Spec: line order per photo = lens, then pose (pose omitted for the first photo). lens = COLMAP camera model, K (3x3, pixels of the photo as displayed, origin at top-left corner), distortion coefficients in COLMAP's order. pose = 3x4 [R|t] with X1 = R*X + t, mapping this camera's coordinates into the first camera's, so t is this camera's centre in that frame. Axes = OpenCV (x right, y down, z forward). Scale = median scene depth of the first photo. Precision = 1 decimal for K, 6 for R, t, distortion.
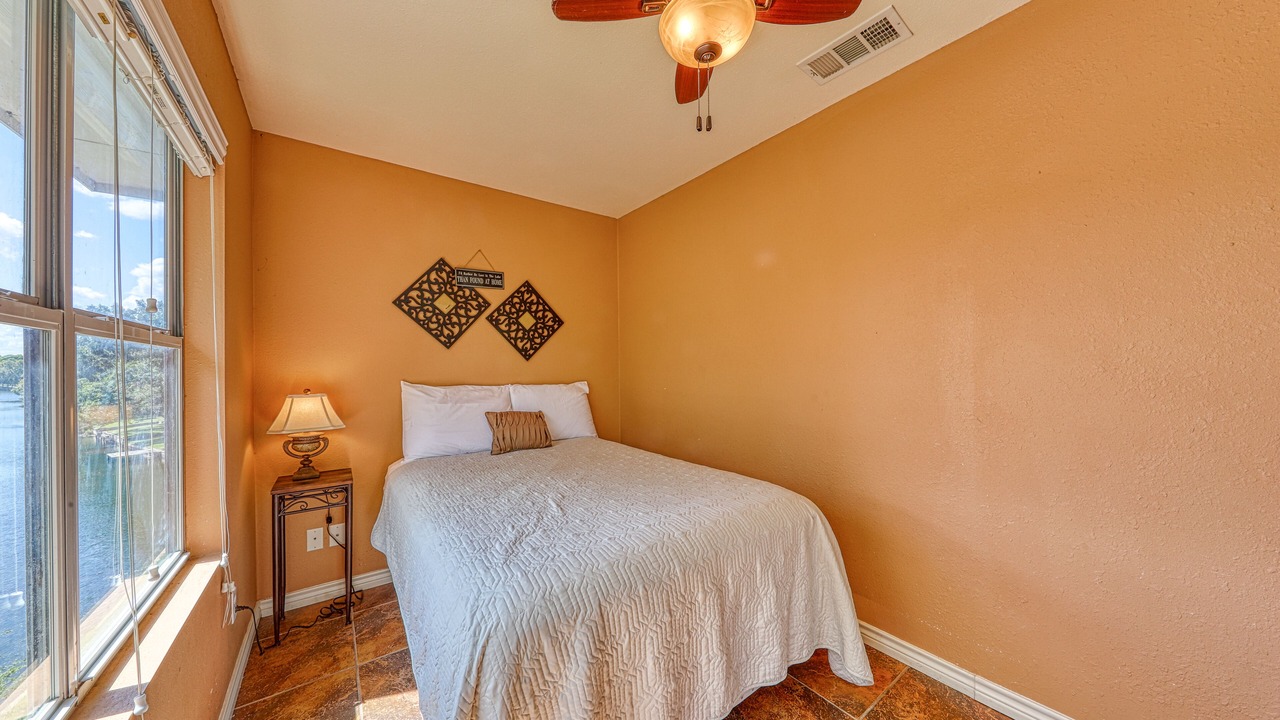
lens RADIAL K [[409.9, 0, 647.8], [0, 409.9, 355.7], [0, 0, 1]] dist [0.008850, -0.004099]
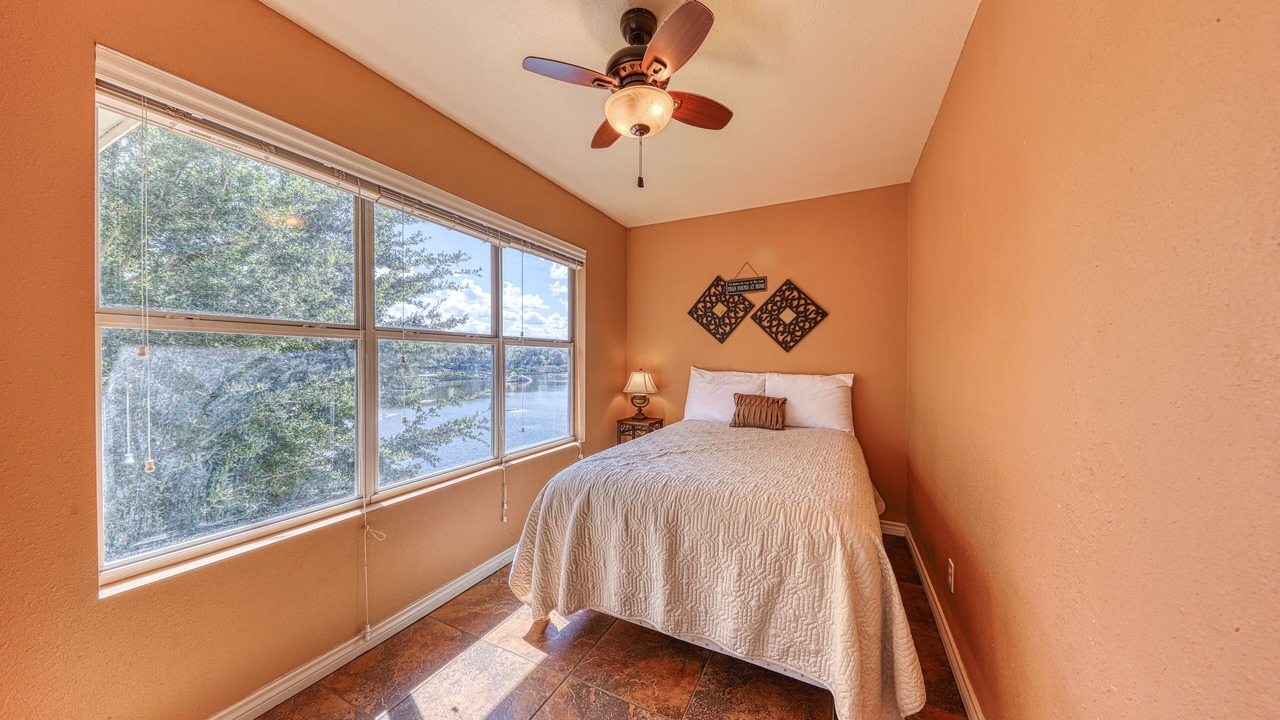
lens RADIAL K [[408.4, 0, 636.9], [0, 408.4, 363.8], [0, 0, 1]] dist [-0.000649, -0.000181]
pose [[0.441338, 0.024552, -0.897005, 0.554047], [0.017200, 0.999211, 0.035812, -0.003184], [0.897176, -0.031234, 0.440567, 0.161118]]
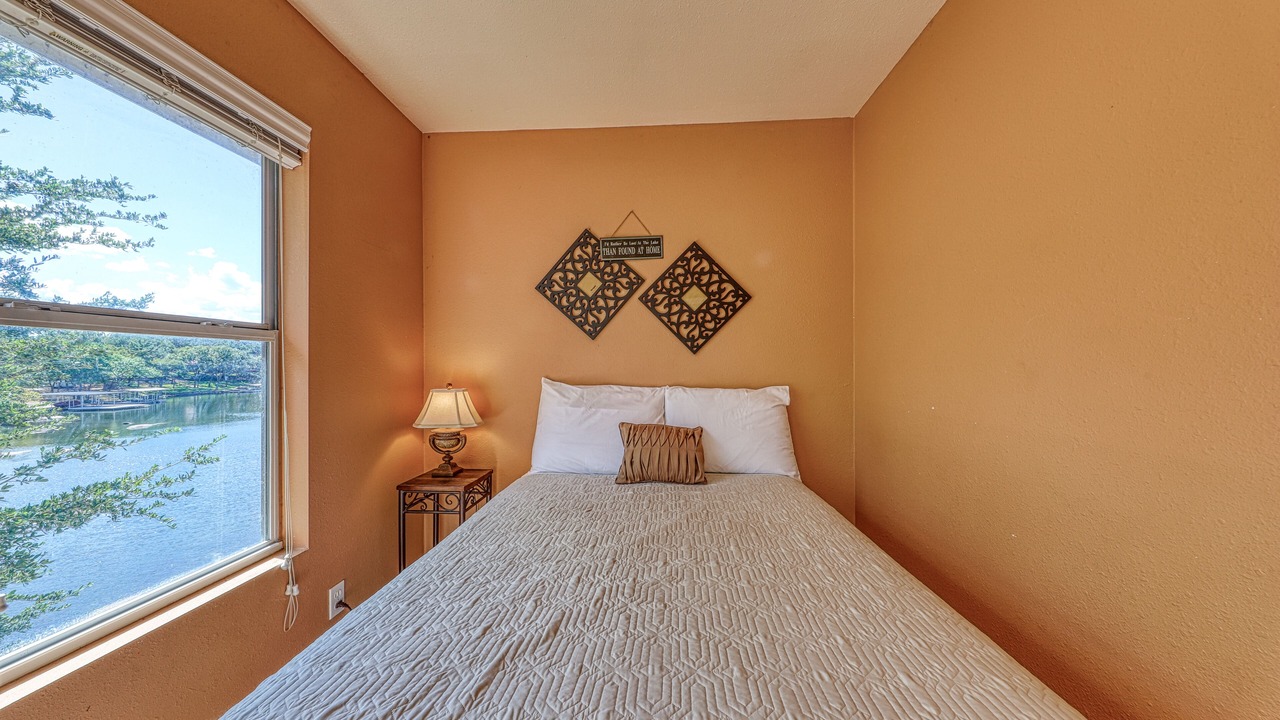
lens RADIAL K [[408.4, 0, 636.9], [0, 408.4, 363.8], [0, 0, 1]] dist [-0.000649, -0.000181]
pose [[0.755220, 0.009071, -0.655409, 0.105526], [0.010808, 0.999596, 0.026288, 0.010238], [0.655383, -0.026937, 0.754816, 0.423806]]
